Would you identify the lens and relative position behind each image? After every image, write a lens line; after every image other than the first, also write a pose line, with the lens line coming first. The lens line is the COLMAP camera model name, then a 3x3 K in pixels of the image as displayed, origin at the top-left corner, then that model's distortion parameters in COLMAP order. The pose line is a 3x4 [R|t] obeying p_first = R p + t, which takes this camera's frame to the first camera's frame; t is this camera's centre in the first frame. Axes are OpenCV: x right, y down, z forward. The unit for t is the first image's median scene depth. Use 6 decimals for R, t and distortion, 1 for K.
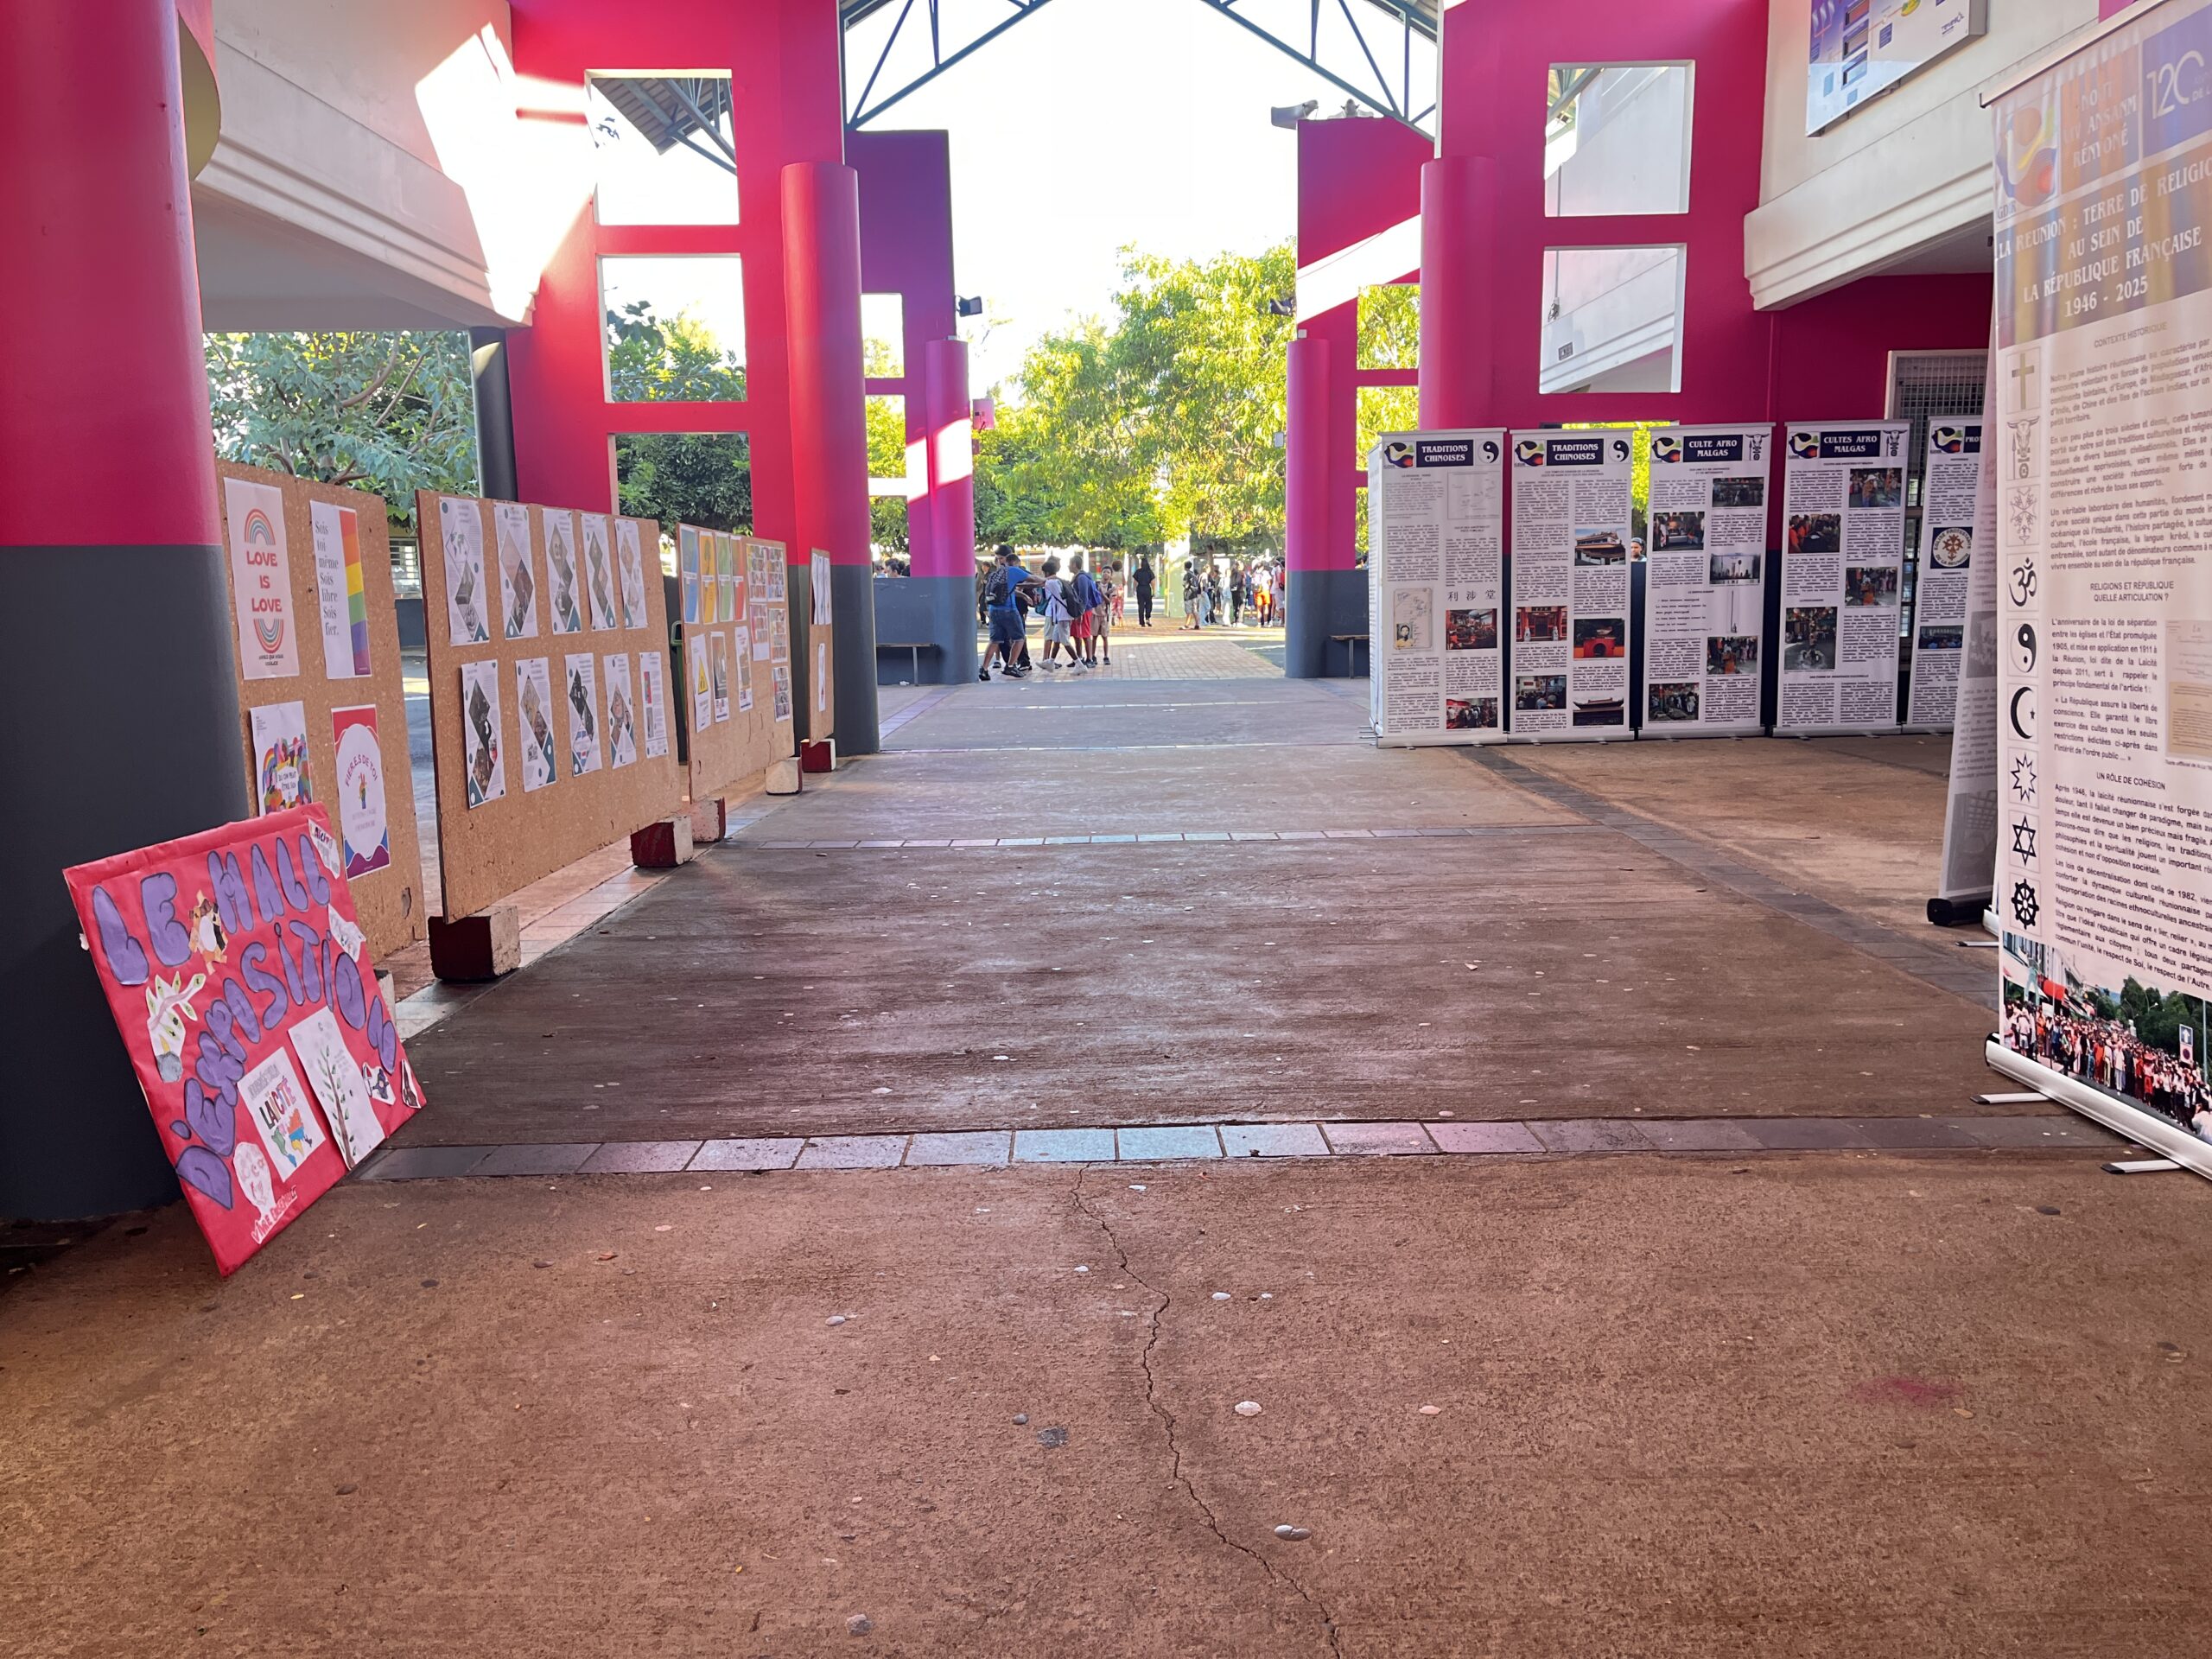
lens RADIAL K [[1651.9, 0, 1106.5], [0, 1651.9, 833.0], [0, 0, 1]] dist [-0.001884, 0.003270]
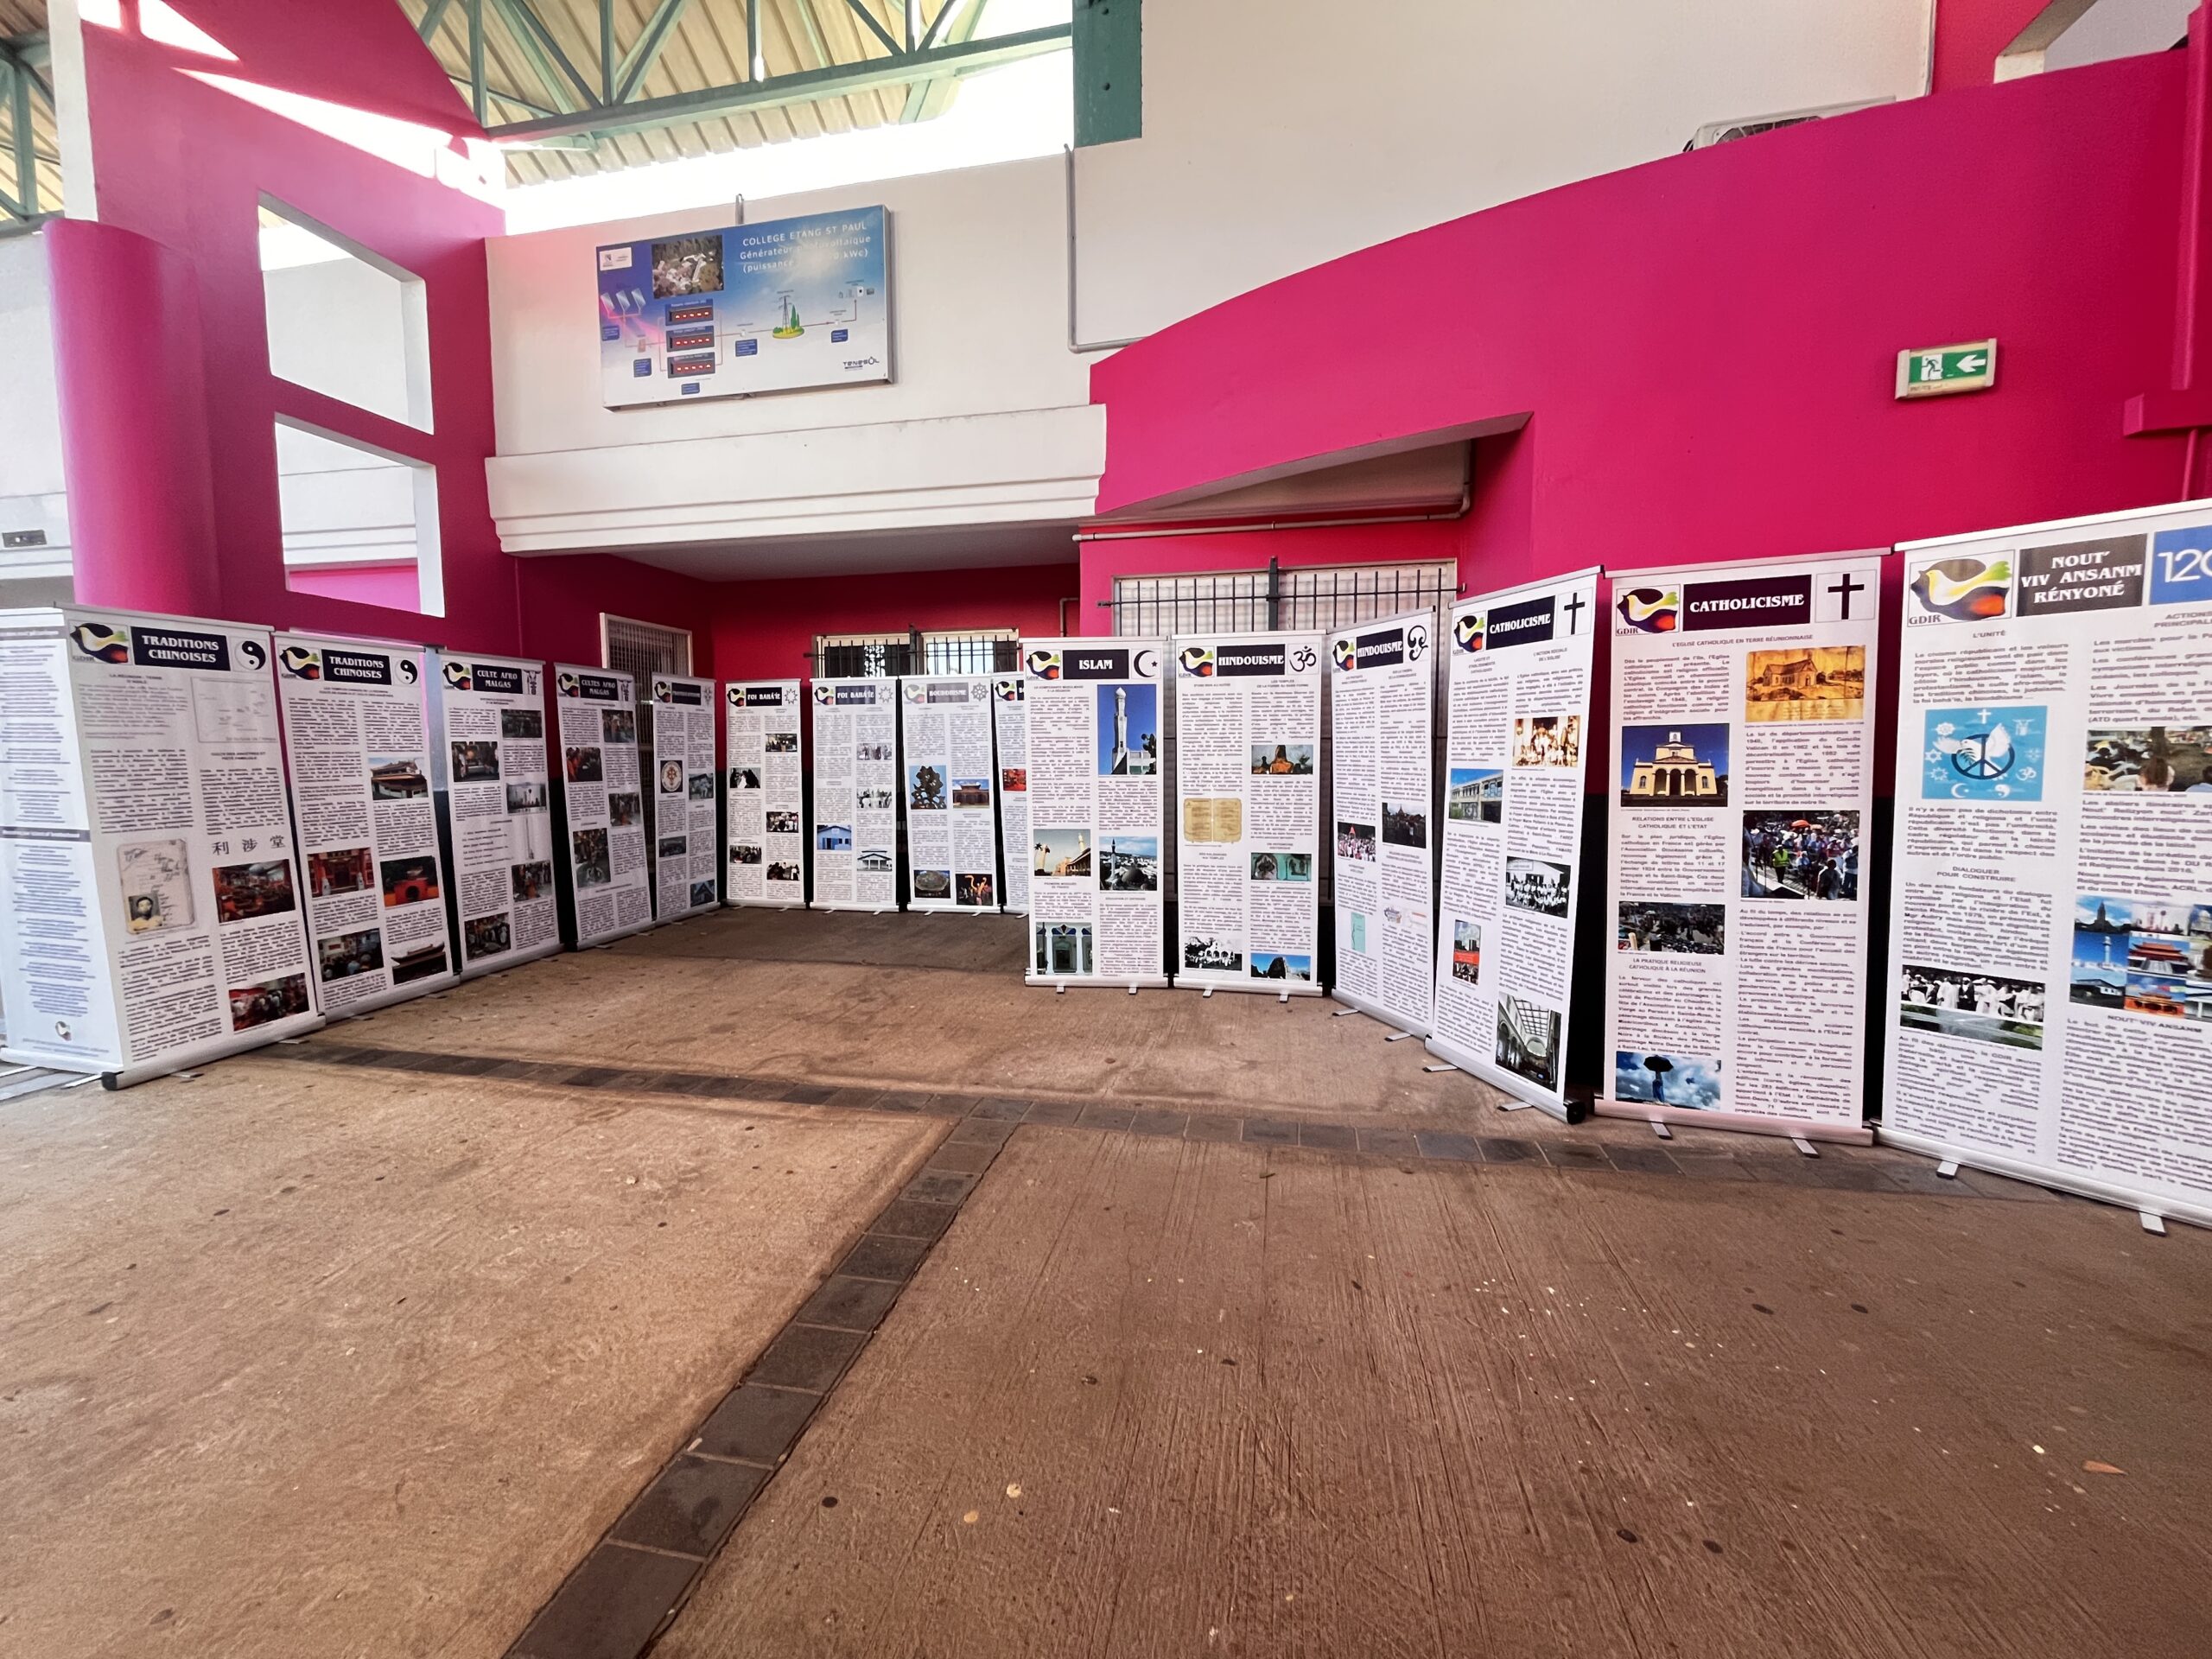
lens RADIAL K [[889.1, 0, 1108.3], [0, 889.1, 824.9], [0, 0, 1]] dist [-0.002560, -0.000450]
pose [[0.190862, -0.060359, 0.979759, -0.093536], [0.143702, 0.989073, 0.032939, -0.109728], [-0.971041, 0.134507, 0.197450, 0.543310]]
